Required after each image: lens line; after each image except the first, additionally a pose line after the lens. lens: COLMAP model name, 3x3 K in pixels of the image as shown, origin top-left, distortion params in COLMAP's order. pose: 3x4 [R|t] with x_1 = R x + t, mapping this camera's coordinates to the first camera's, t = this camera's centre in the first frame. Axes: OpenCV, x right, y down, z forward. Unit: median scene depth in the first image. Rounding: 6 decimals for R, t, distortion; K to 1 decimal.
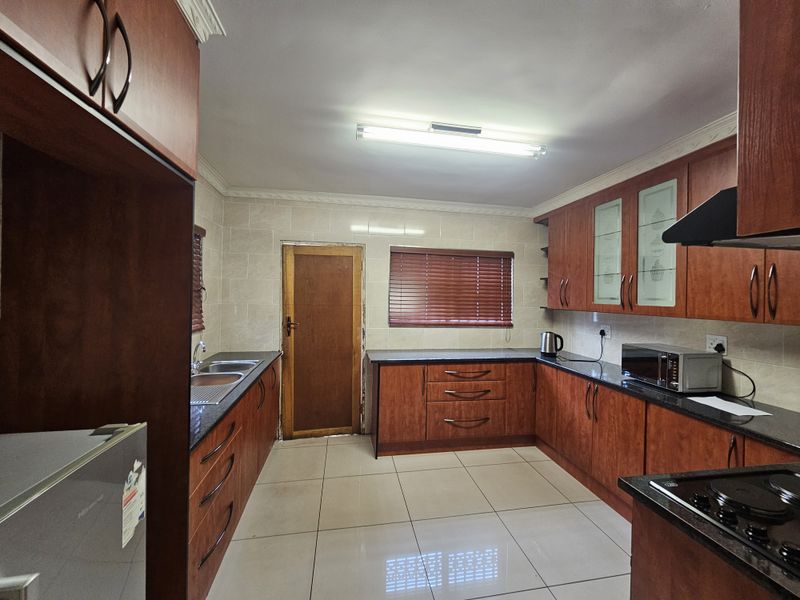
lens RADIAL K [[317.1, 0, 400.0], [0, 317.1, 300.0], [0, 0, 1]] dist [0.000358, 0.000008]
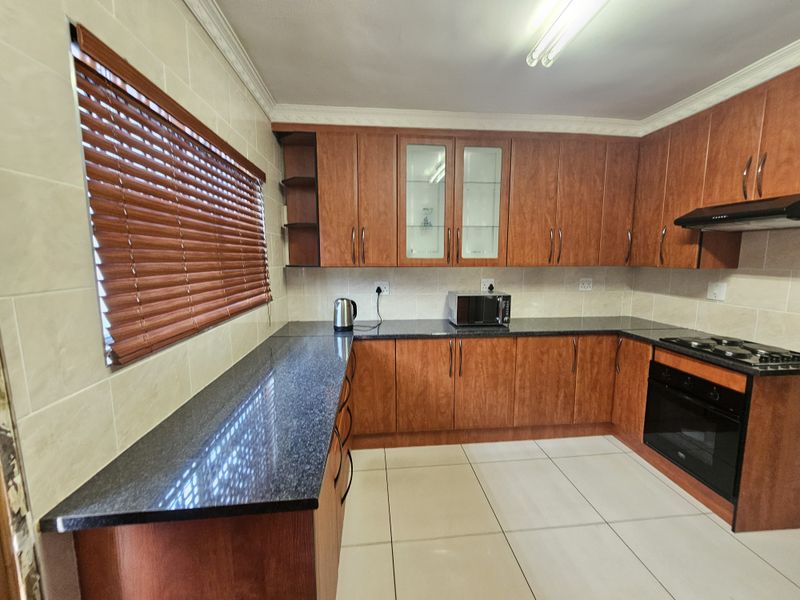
lens RADIAL K [[325.1, 0, 403.3], [0, 325.1, 302.4], [0, 0, 1]] dist [-0.001372, -0.000037]
pose [[0.072589, -0.156910, 0.984942, -0.362102], [0.013948, 0.987610, 0.156307, -0.009359], [-0.997264, 0.002391, 0.073878, 1.072770]]
